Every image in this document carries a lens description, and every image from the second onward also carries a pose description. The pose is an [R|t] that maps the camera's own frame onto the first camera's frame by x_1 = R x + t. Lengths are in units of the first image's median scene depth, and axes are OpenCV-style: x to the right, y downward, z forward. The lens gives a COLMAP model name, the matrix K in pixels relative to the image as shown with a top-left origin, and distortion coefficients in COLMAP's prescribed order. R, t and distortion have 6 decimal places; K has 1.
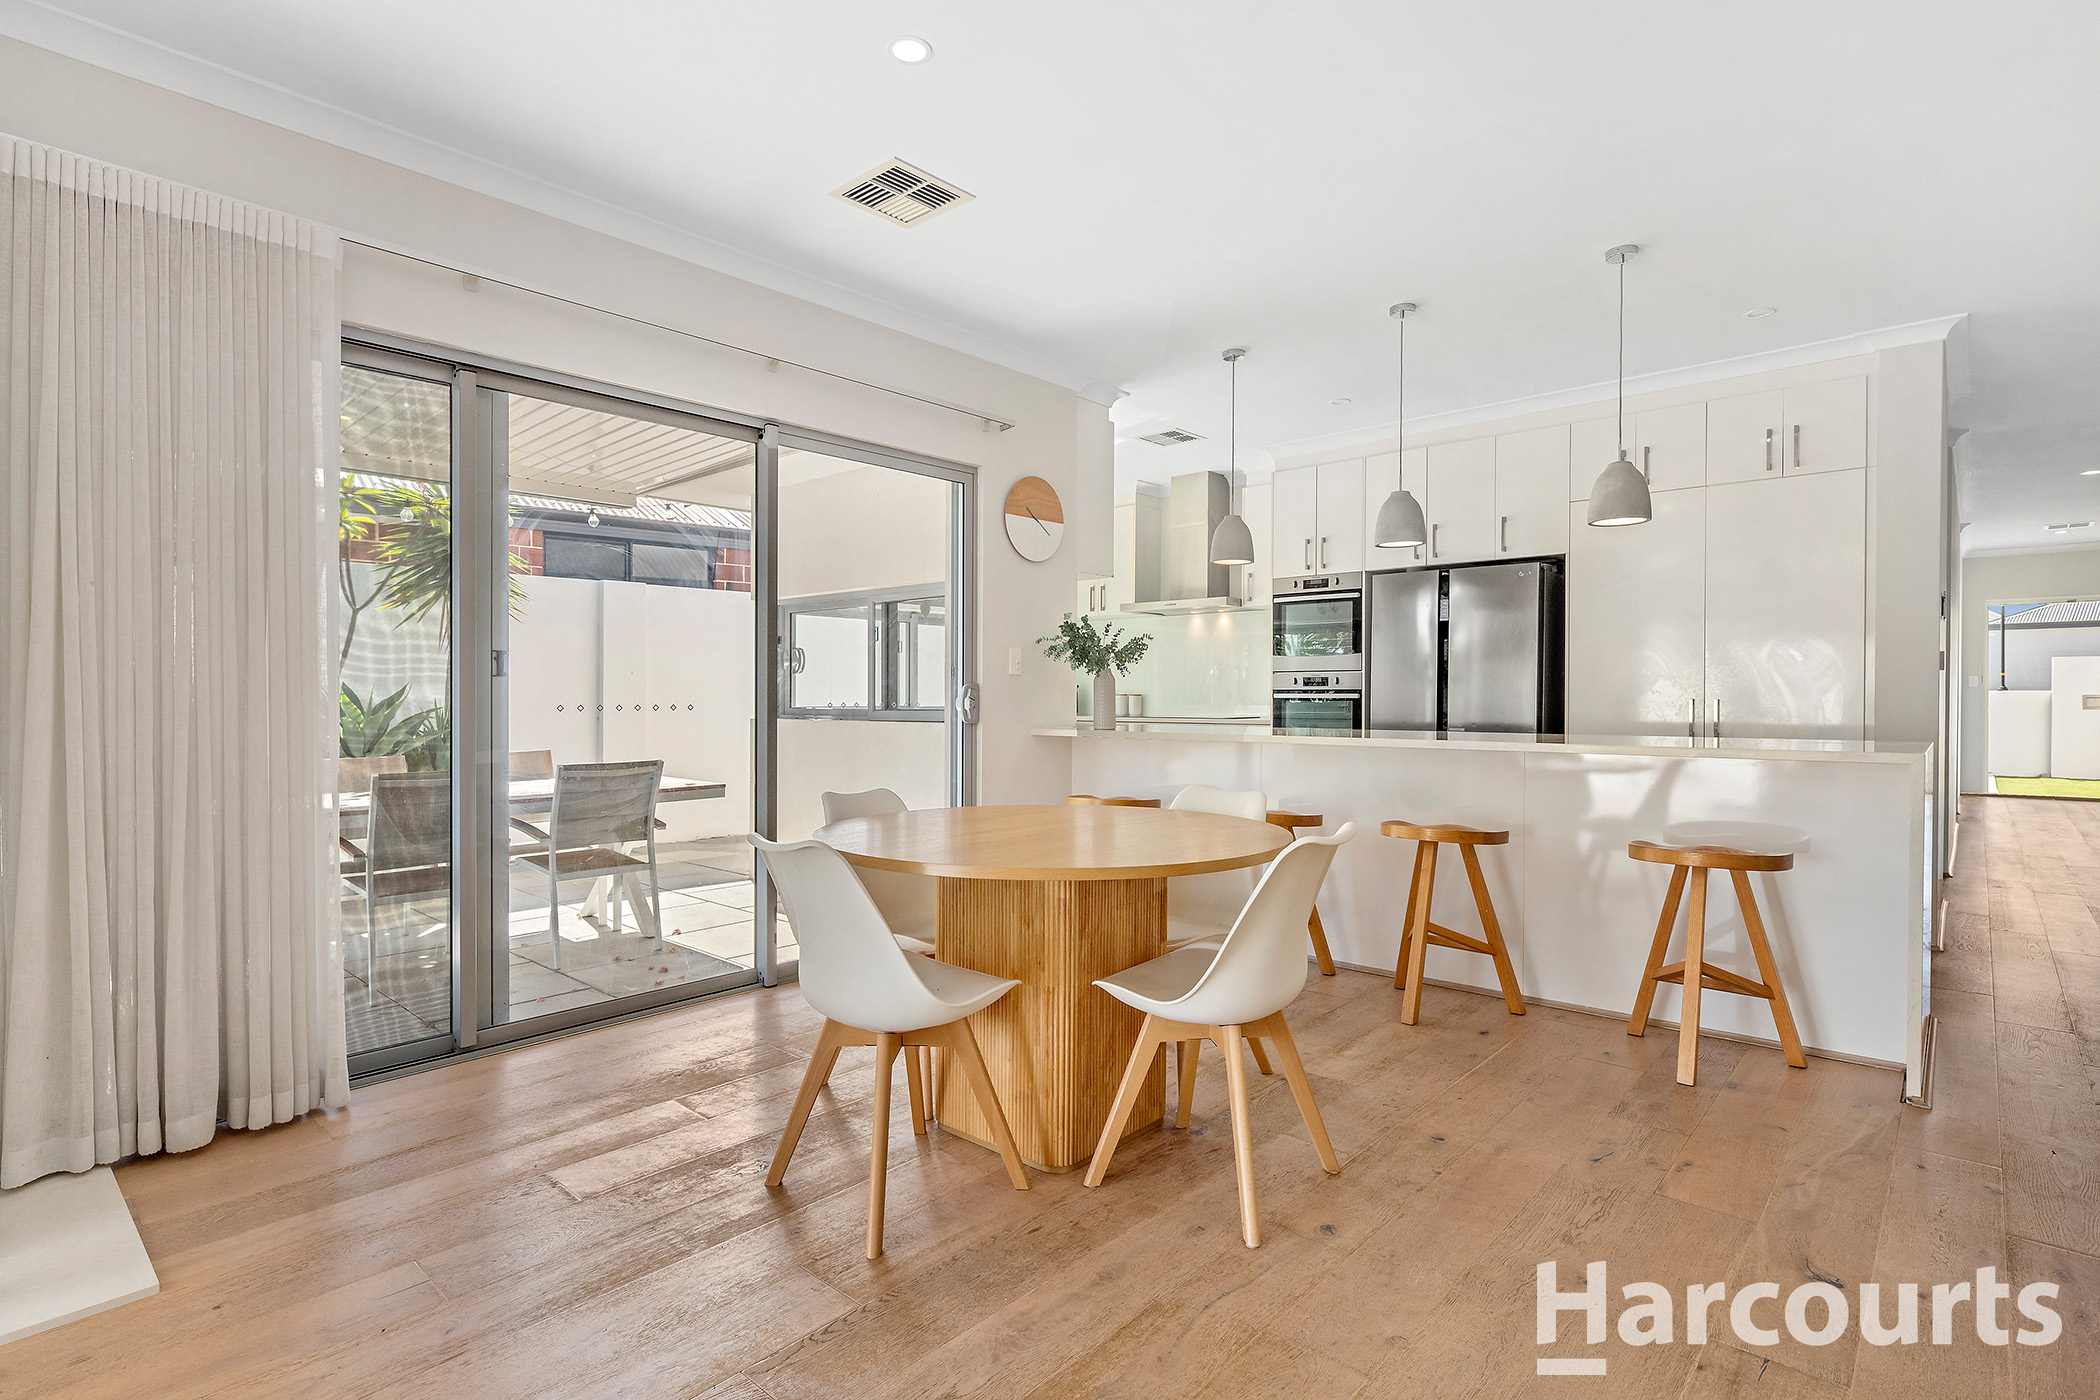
lens RADIAL K [[1033.4, 0, 1059.1], [0, 1033.4, 694.4], [0, 0, 1]] dist [-0.001891, 0.000802]
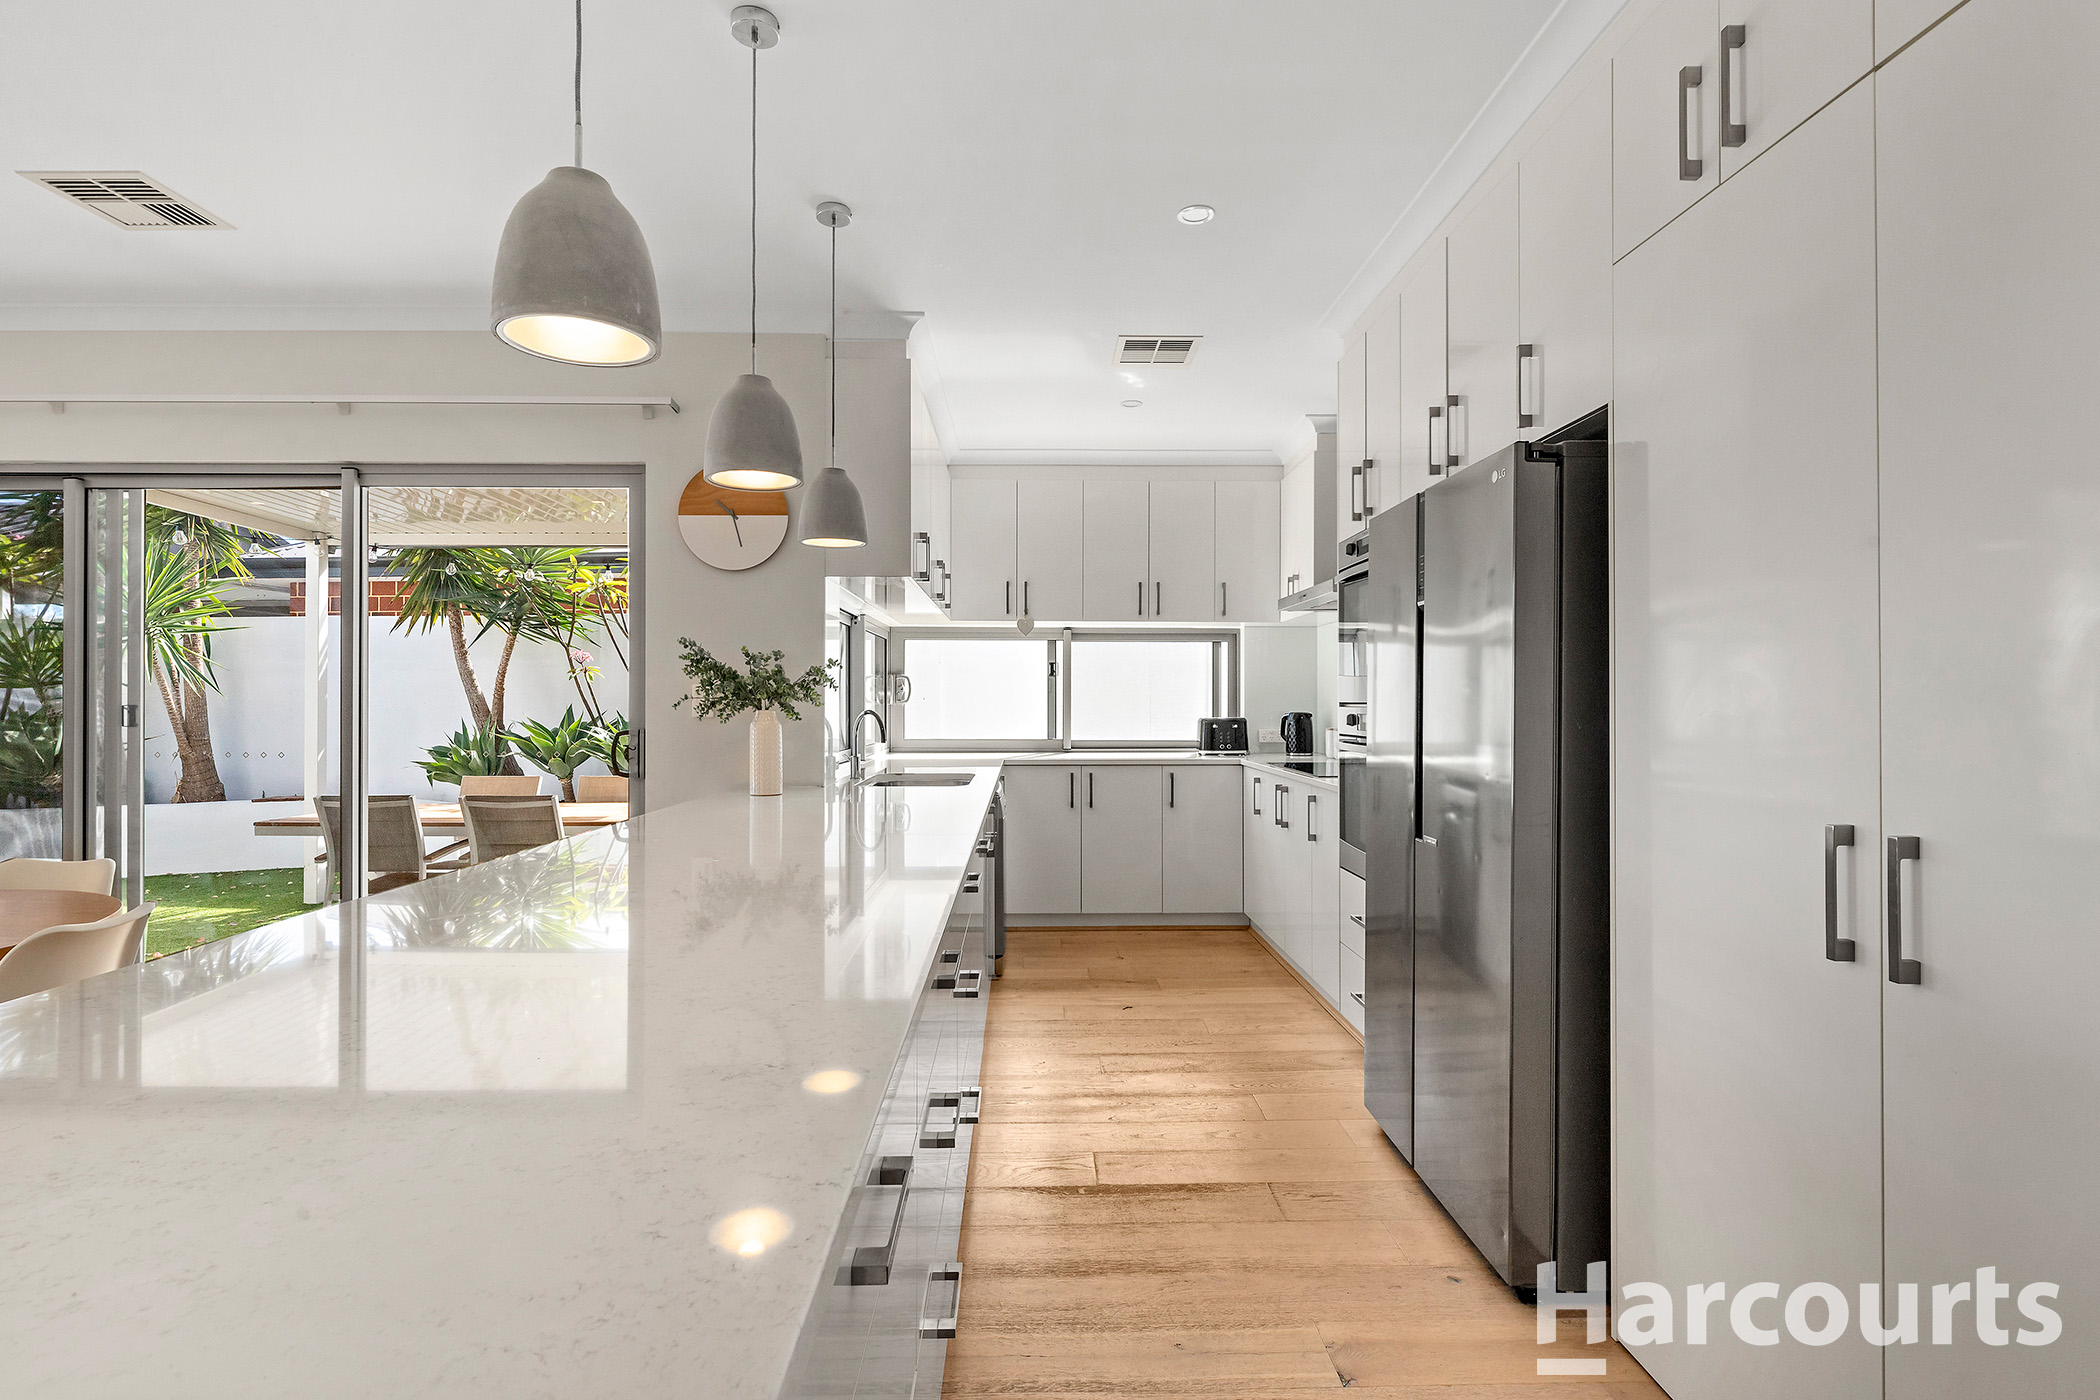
lens RADIAL K [[1033.4, 0, 1050.1], [0, 1033.4, 692.0], [0, 0, 1]] dist [-0.001891, 0.000802]
pose [[0.679683, -0.007071, -0.733471, 0.740393], [0.001150, 0.999963, -0.008575, -0.032496], [0.733505, 0.004984, 0.679666, 0.681971]]
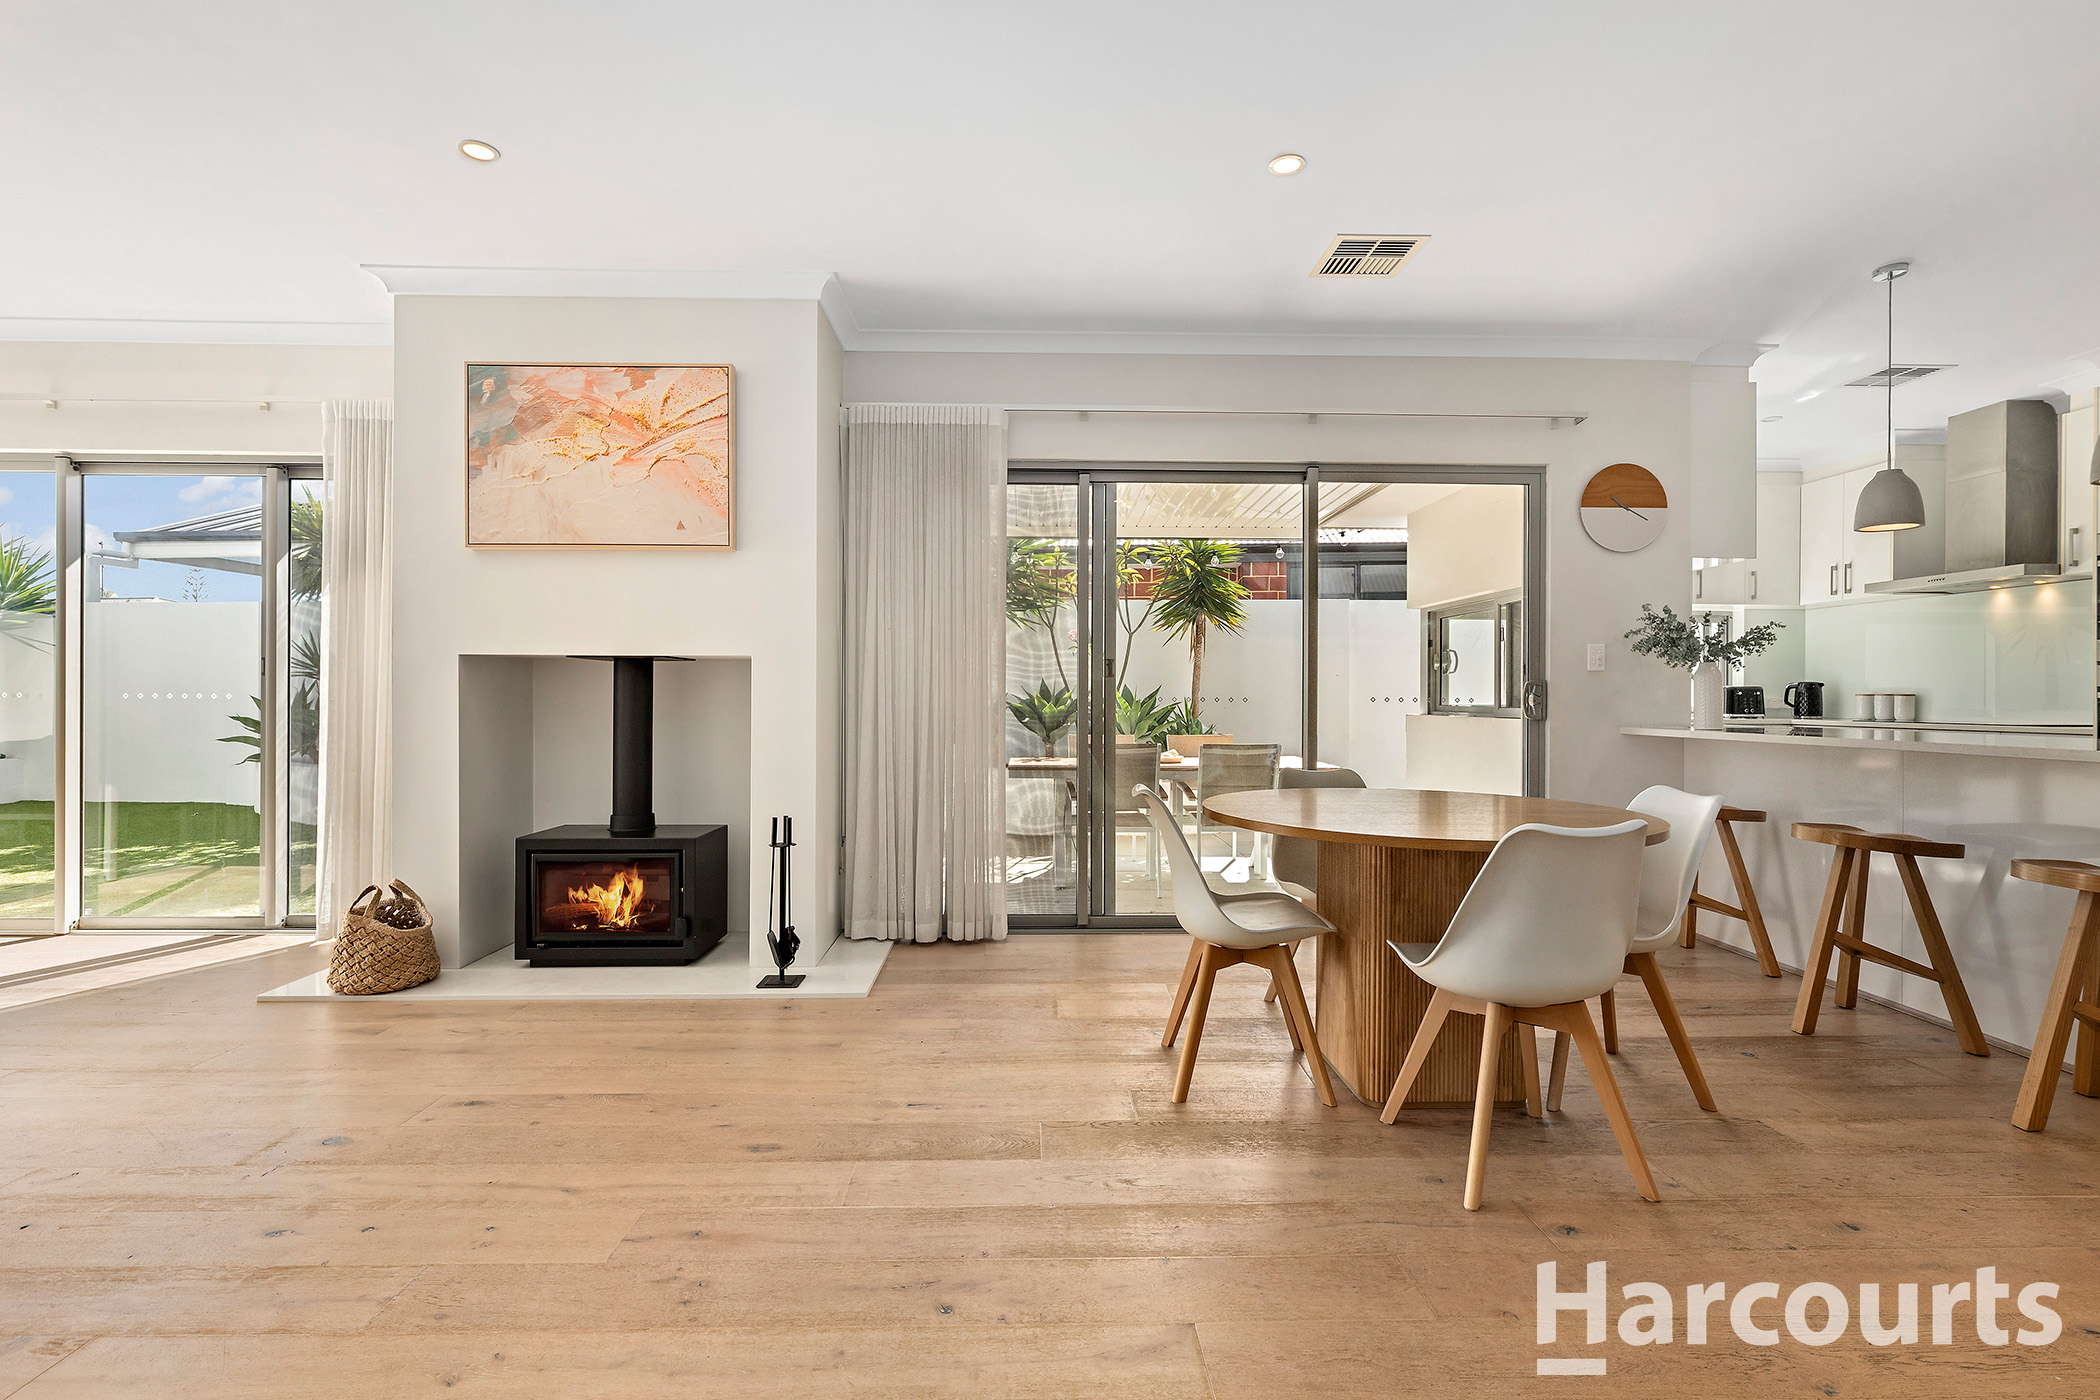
lens RADIAL K [[965.2, 0, 1057.5], [0, 965.2, 689.0], [0, 0, 1]] dist [-0.001638, -0.000454]
pose [[0.687430, -0.001976, -0.726248, 0.276542], [-0.003817, 0.999973, -0.006334, 0.005699], [0.726241, 0.007127, 0.687404, 0.006885]]
